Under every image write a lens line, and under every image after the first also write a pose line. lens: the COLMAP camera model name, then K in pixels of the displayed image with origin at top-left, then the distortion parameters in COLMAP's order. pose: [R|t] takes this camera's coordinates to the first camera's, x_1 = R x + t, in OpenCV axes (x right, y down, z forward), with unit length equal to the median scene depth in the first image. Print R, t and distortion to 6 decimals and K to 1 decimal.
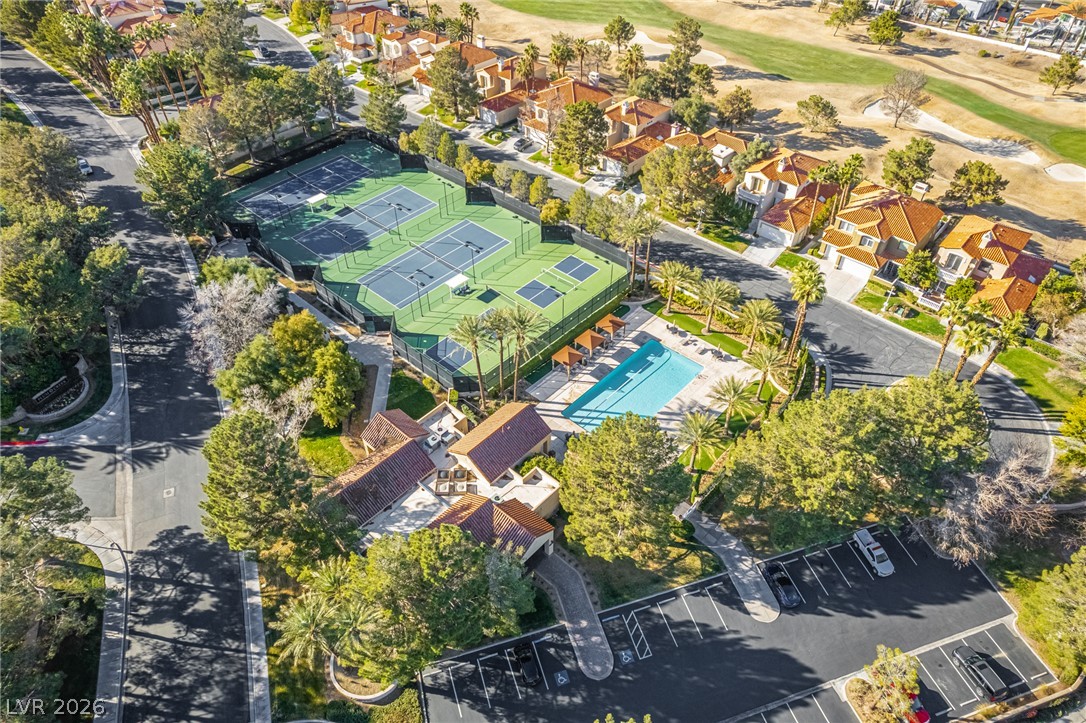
lens RADIAL K [[694.6, 0, 543.9], [0, 694.6, 355.2], [0, 0, 1]] dist [-0.090232, 0.078439]
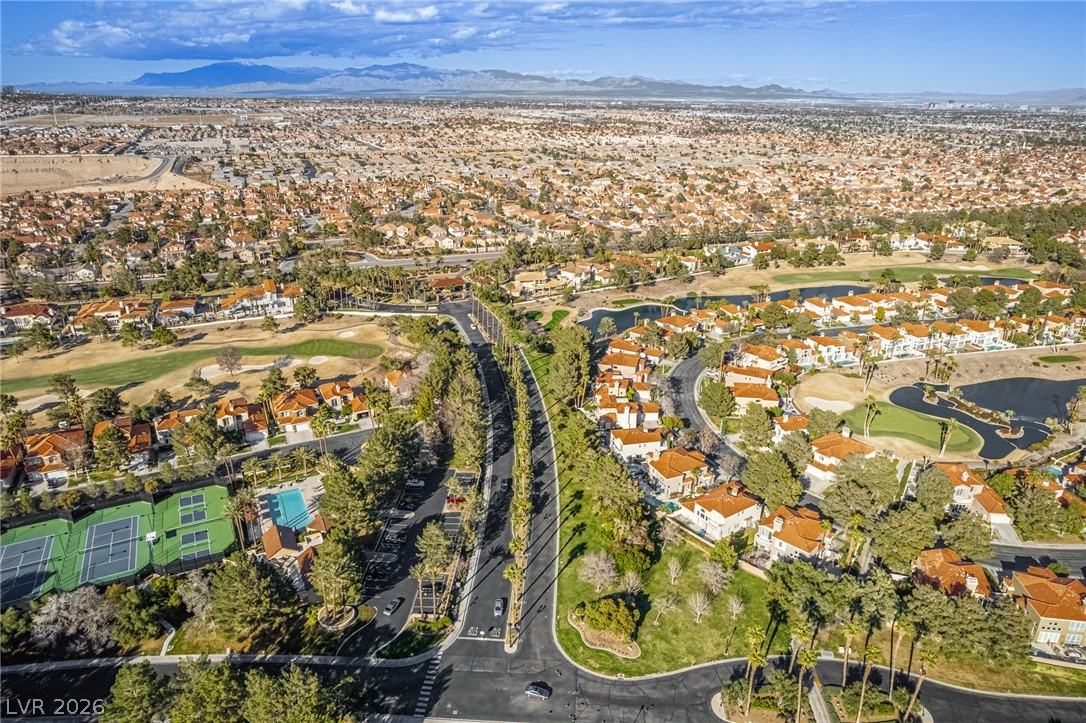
lens RADIAL K [[694.6, 0, 543.9], [0, 694.6, 355.2], [0, 0, 1]] dist [-0.090232, 0.078439]
pose [[0.346359, -0.333133, 0.876960, -1.073673], [0.632840, 0.773047, 0.043716, 0.077465], [-0.692495, 0.539834, 0.478572, -0.626343]]
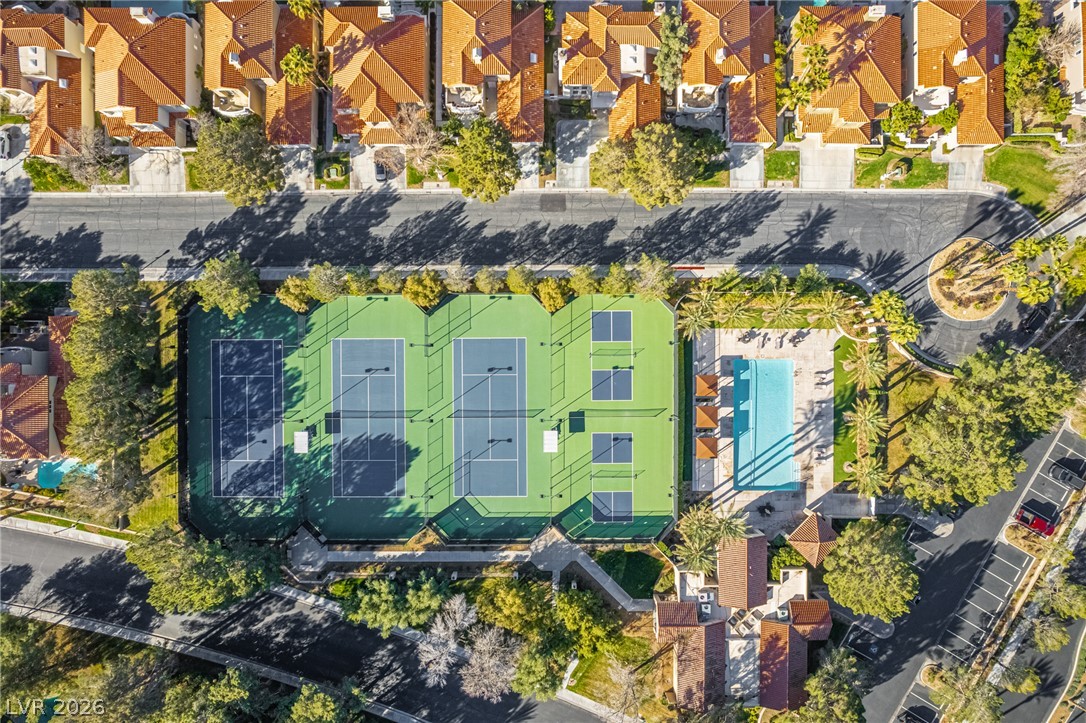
lens RADIAL K [[694.6, 0, 543.9], [0, 694.6, 355.2], [0, 0, 1]] dist [-0.090232, 0.078439]
pose [[0.738148, -0.674637, -0.001577, -0.050116], [0.464004, 0.505986, 0.727103, -0.897724], [-0.489732, -0.537441, 0.686527, 0.411287]]
